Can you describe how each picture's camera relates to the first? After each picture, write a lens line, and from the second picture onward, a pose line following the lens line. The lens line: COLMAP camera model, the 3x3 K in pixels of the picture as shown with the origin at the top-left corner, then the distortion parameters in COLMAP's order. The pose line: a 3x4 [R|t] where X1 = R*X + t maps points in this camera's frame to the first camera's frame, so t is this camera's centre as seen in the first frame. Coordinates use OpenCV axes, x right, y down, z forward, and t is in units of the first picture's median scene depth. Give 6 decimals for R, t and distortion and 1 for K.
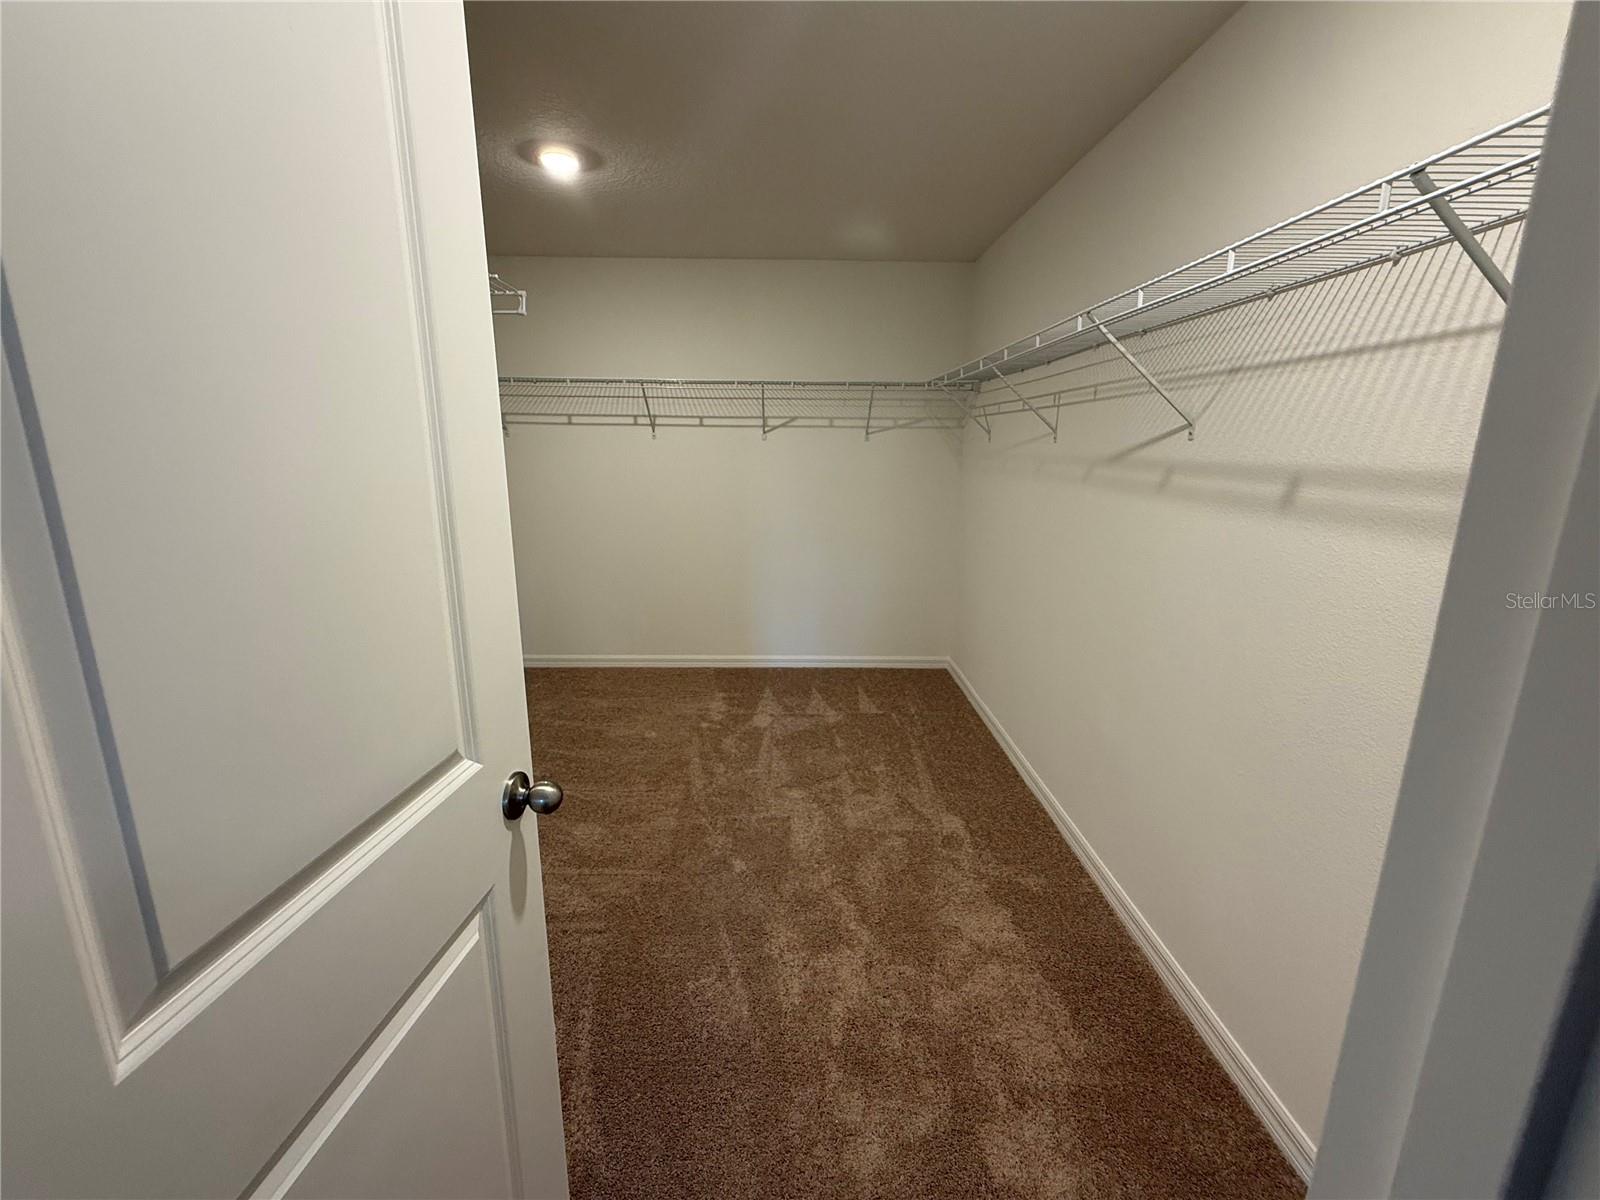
lens RADIAL K [[671.4, 0, 800.0], [0, 671.4, 600.0], [0, 0, 1]] dist [0.000576, 0.000123]
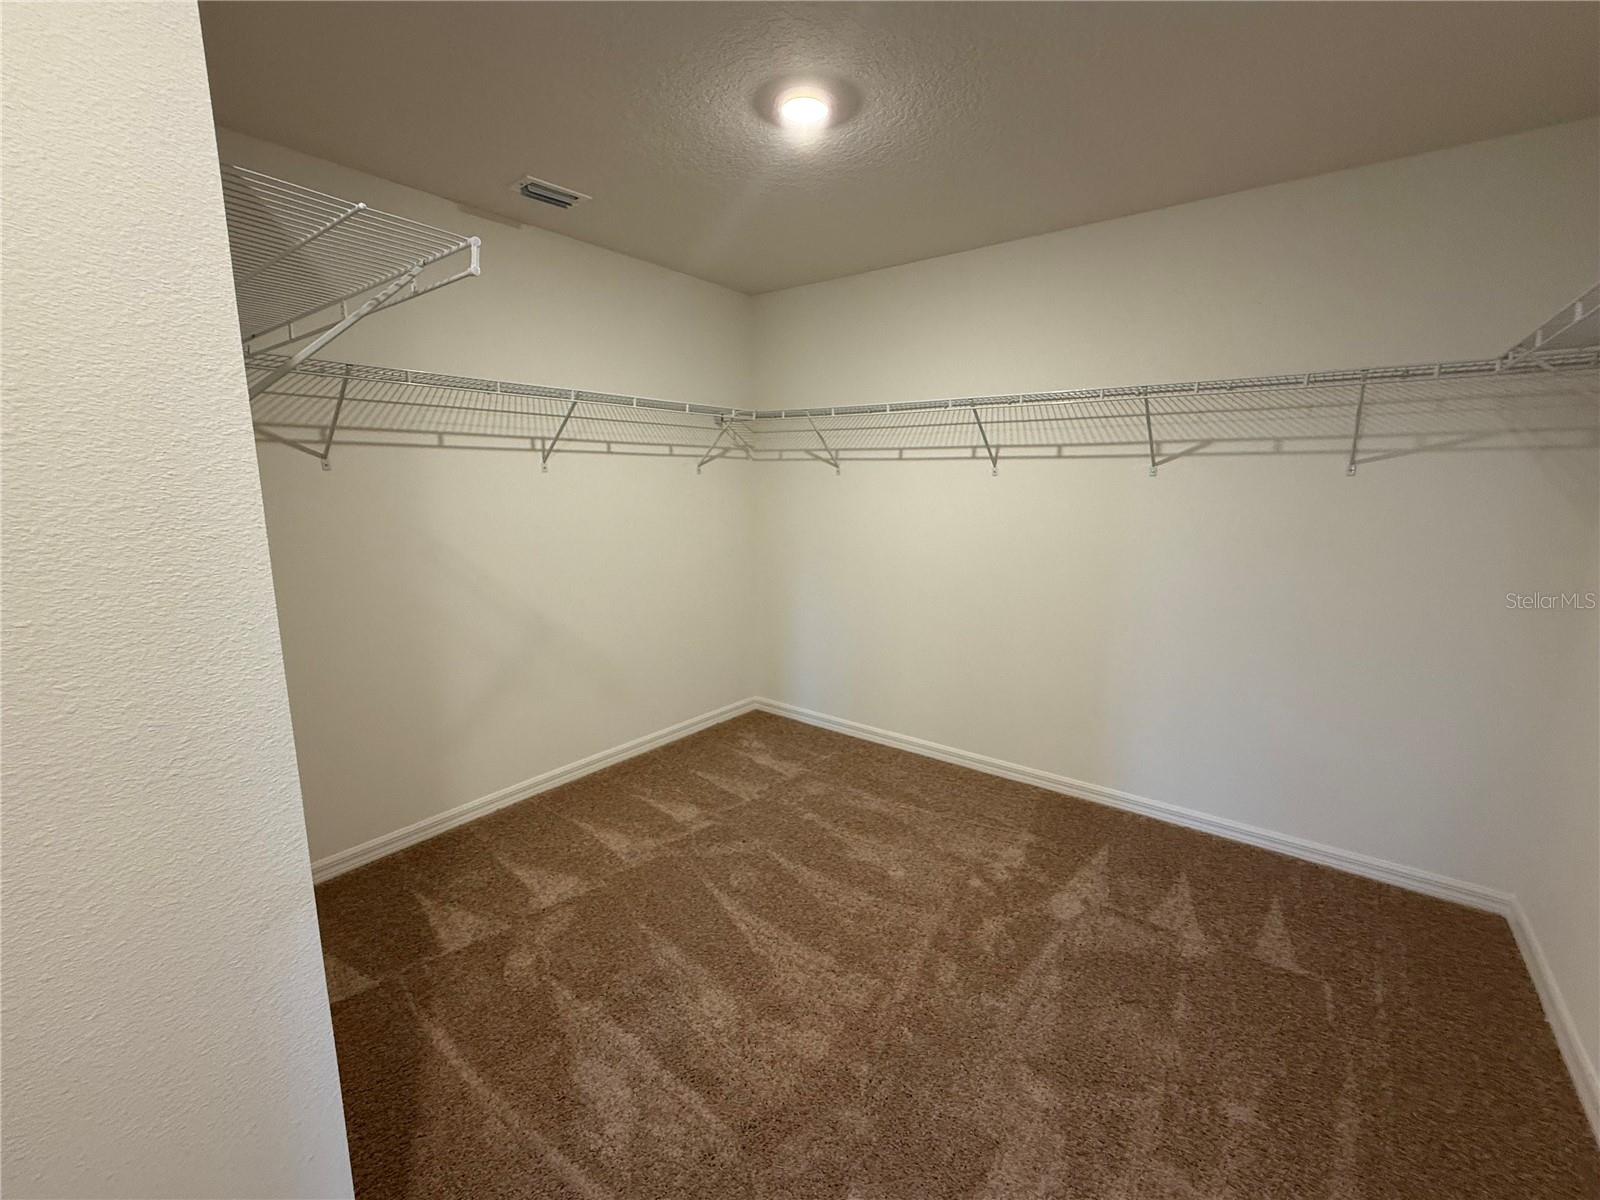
lens RADIAL K [[671.4, 0, 800.0], [0, 671.4, 600.0], [0, 0, 1]] dist [0.000576, 0.000123]
pose [[0.776286, 0.104871, -0.621596, 0.110437], [-0.136284, 0.990665, -0.003063, -0.071836], [0.615473, 0.087091, 0.783332, 0.295625]]
